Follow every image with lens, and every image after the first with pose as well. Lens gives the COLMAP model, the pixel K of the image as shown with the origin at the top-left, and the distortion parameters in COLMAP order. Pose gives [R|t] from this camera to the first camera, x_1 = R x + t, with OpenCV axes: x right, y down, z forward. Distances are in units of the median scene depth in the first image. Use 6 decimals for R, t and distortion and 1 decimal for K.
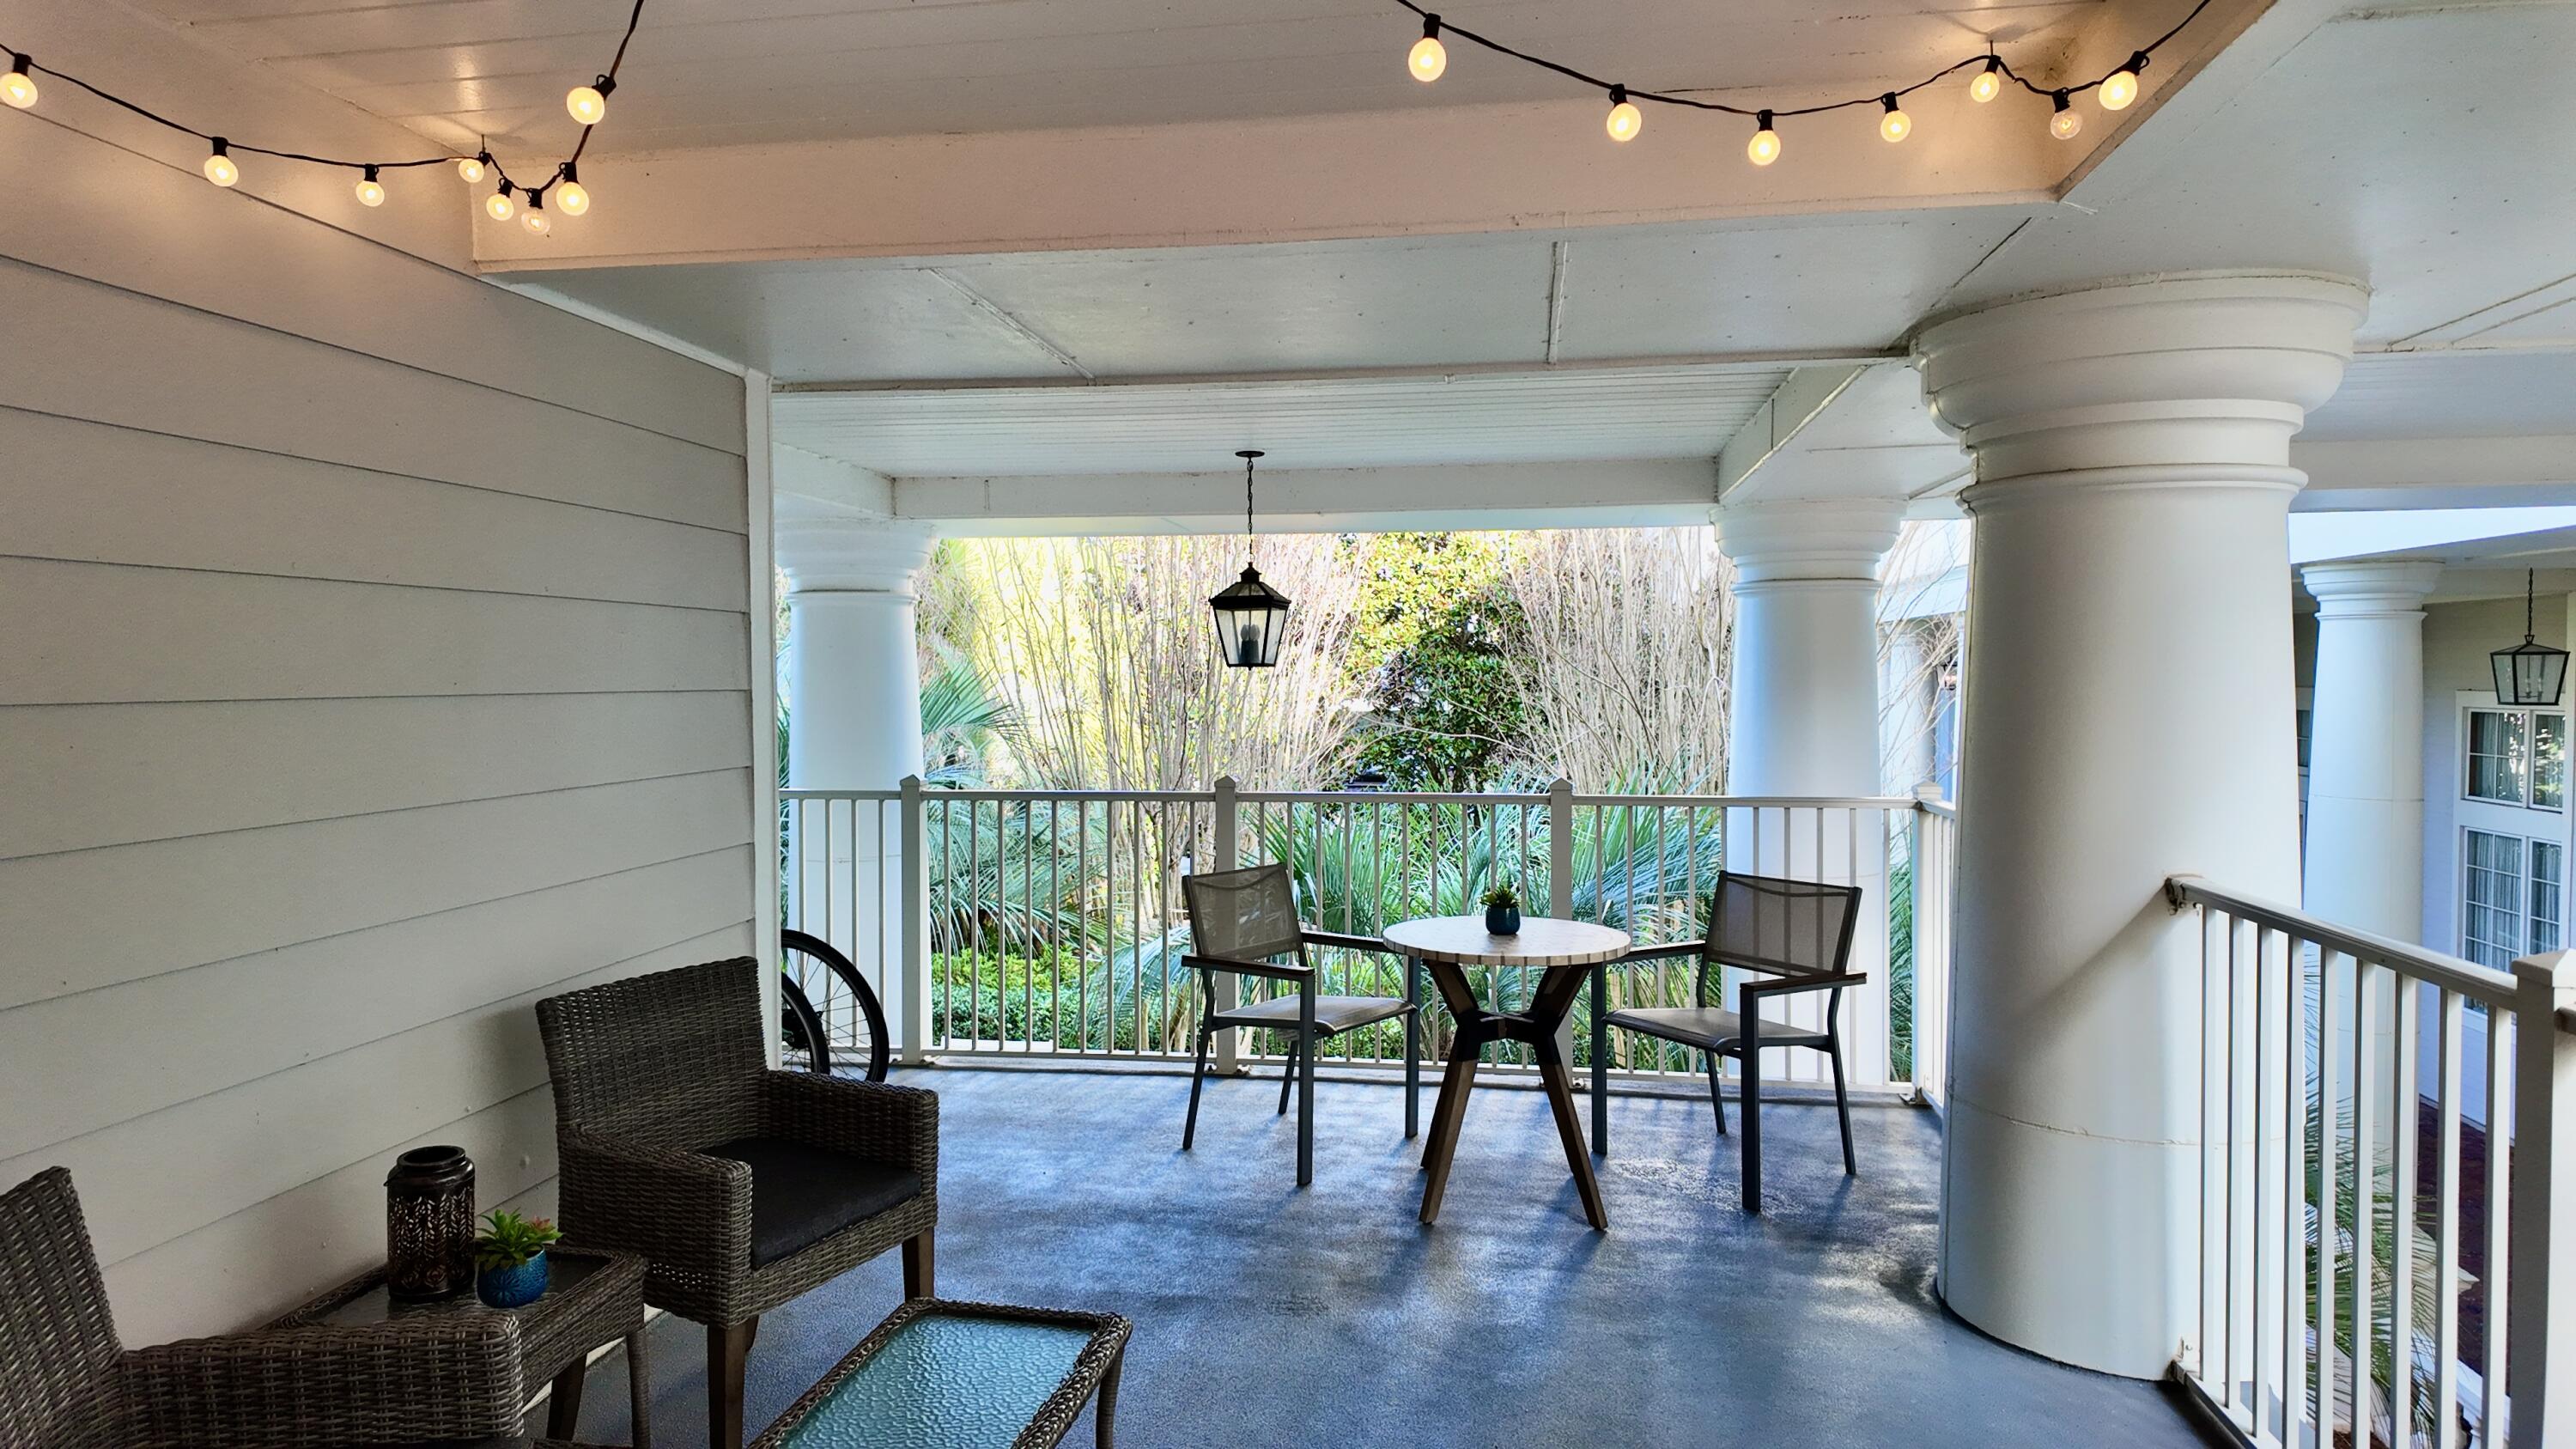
lens RADIAL K [[1522.3, 0, 1290.1], [0, 1522.3, 716.8], [0, 0, 1]] dist [0.131613, -0.204766]
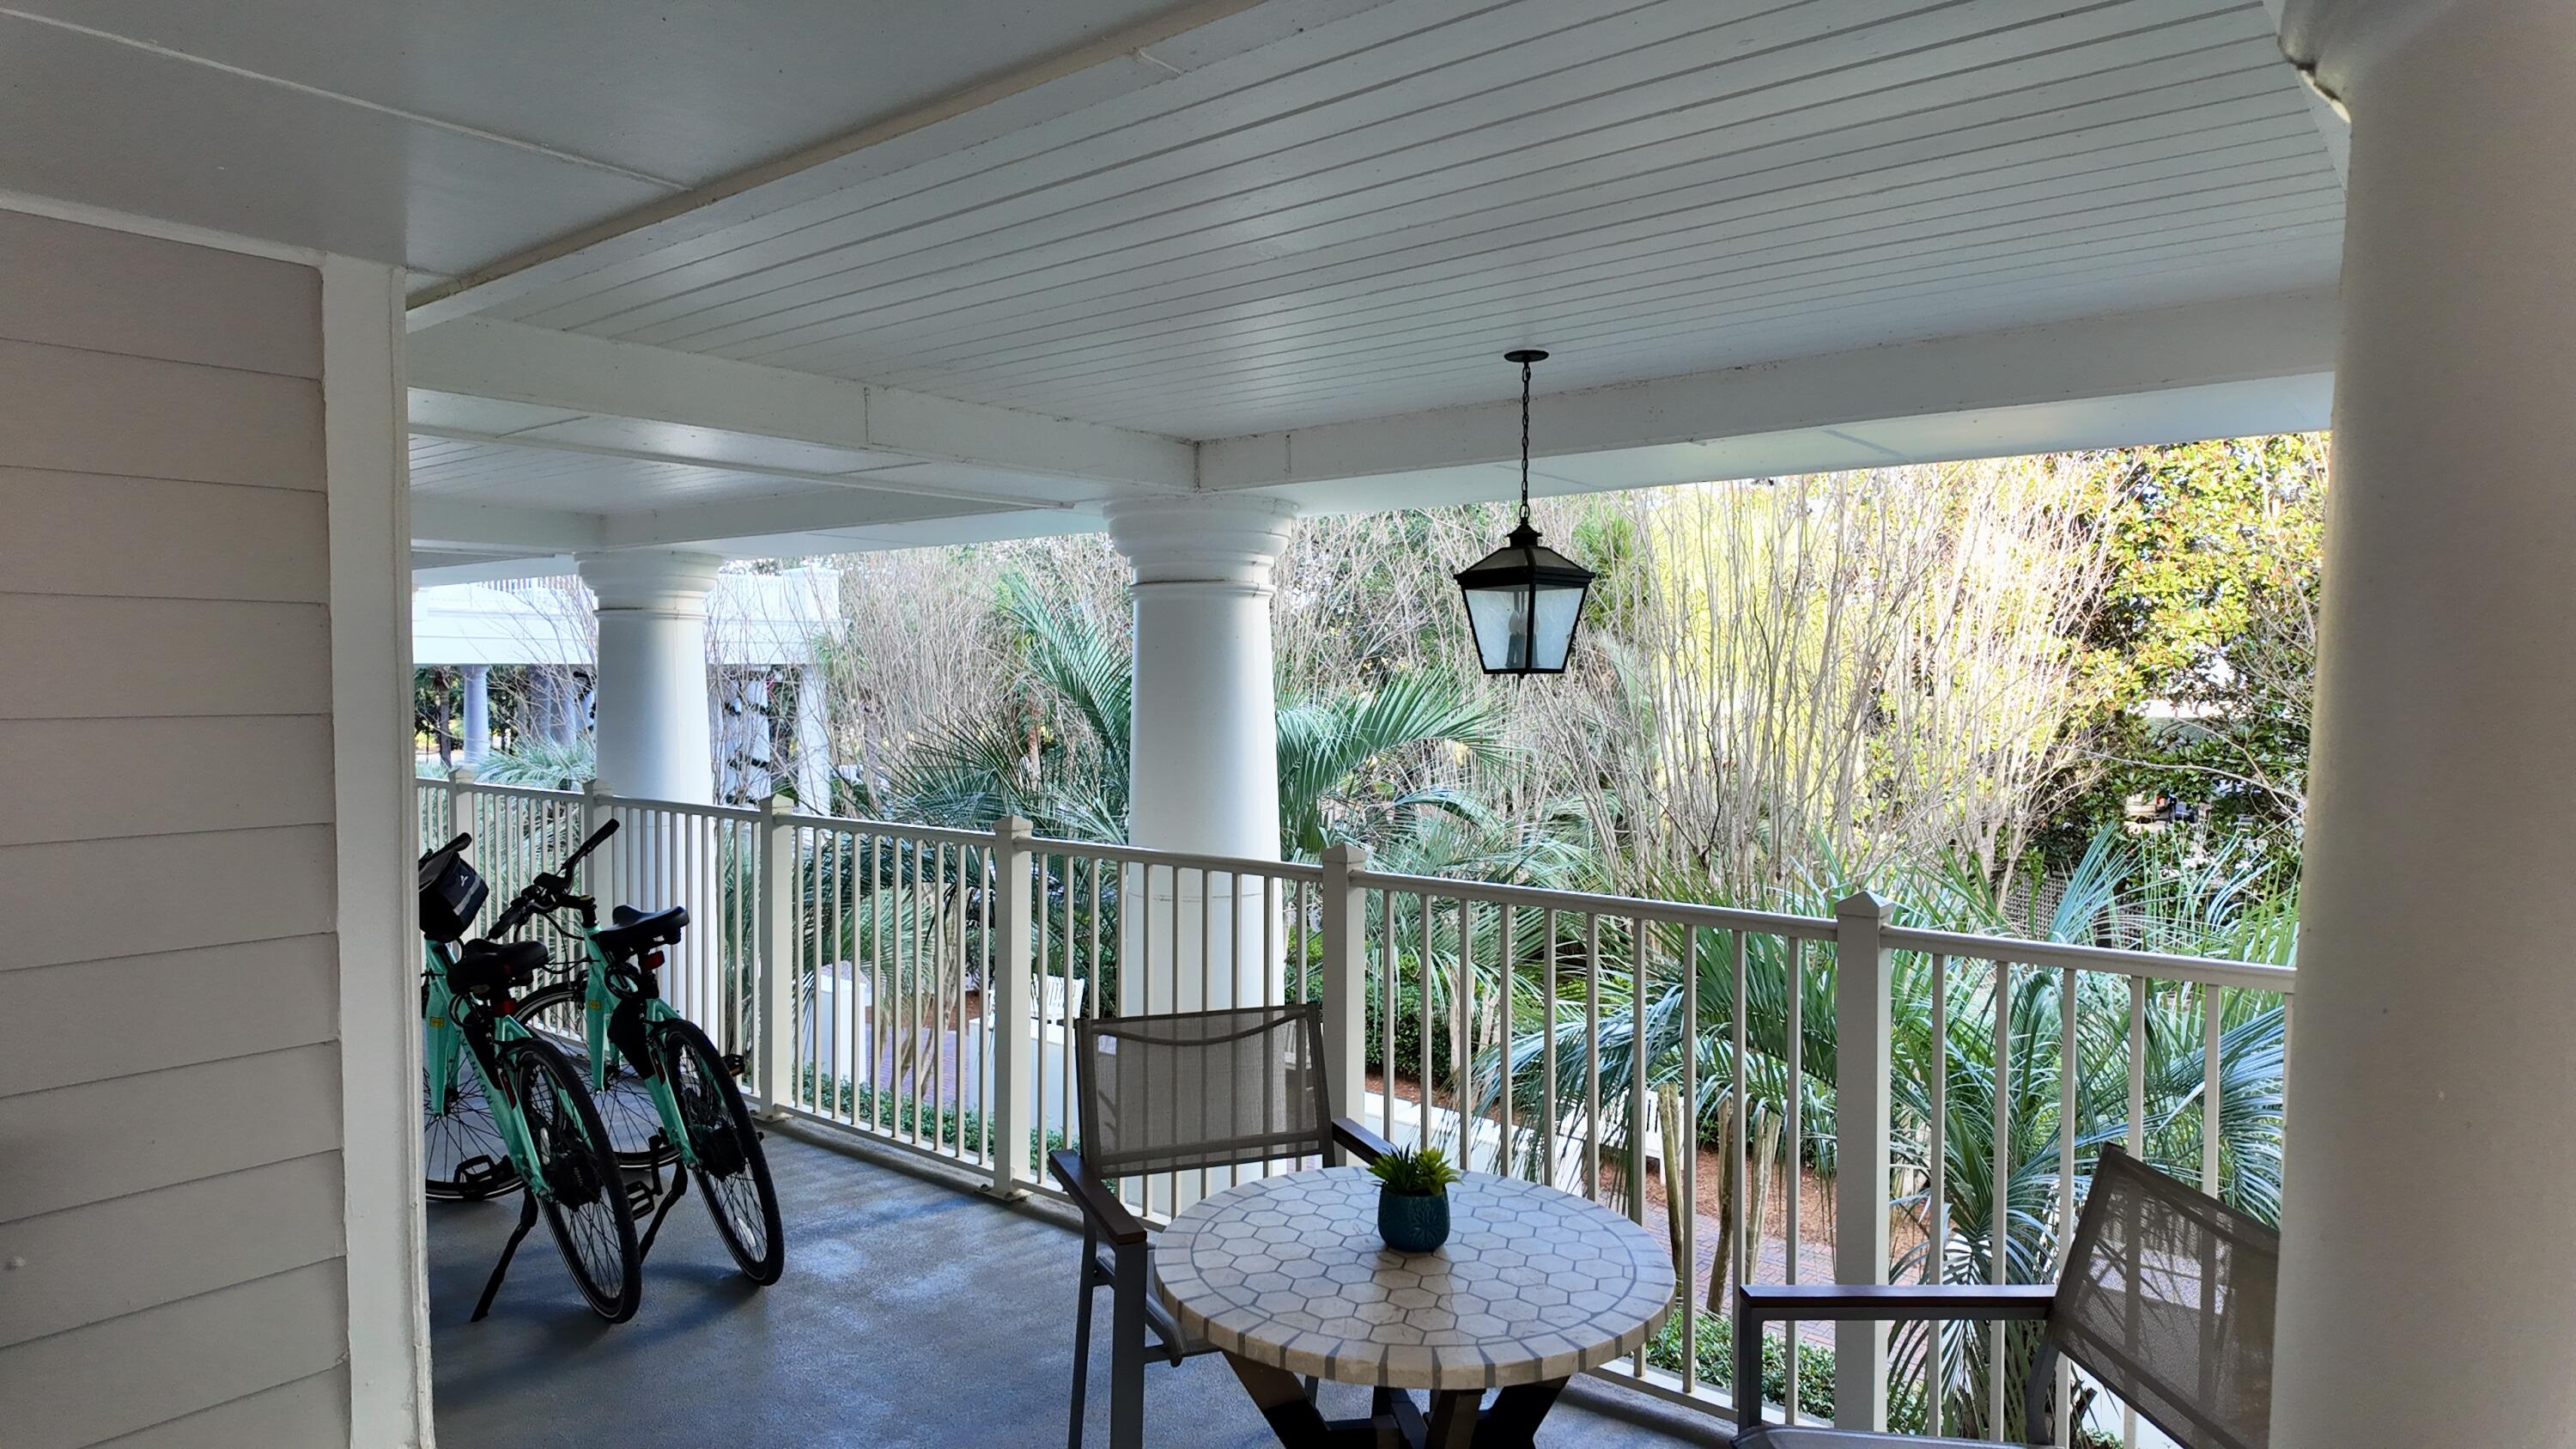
lens RADIAL K [[1522.3, 0, 1290.1], [0, 1522.3, 716.8], [0, 0, 1]] dist [0.131613, -0.204766]
pose [[0.860657, 0.012741, -0.509026, 0.224898], [-0.012287, 0.999915, 0.004252, -0.016181], [0.509037, 0.002595, 0.860741, 0.377031]]
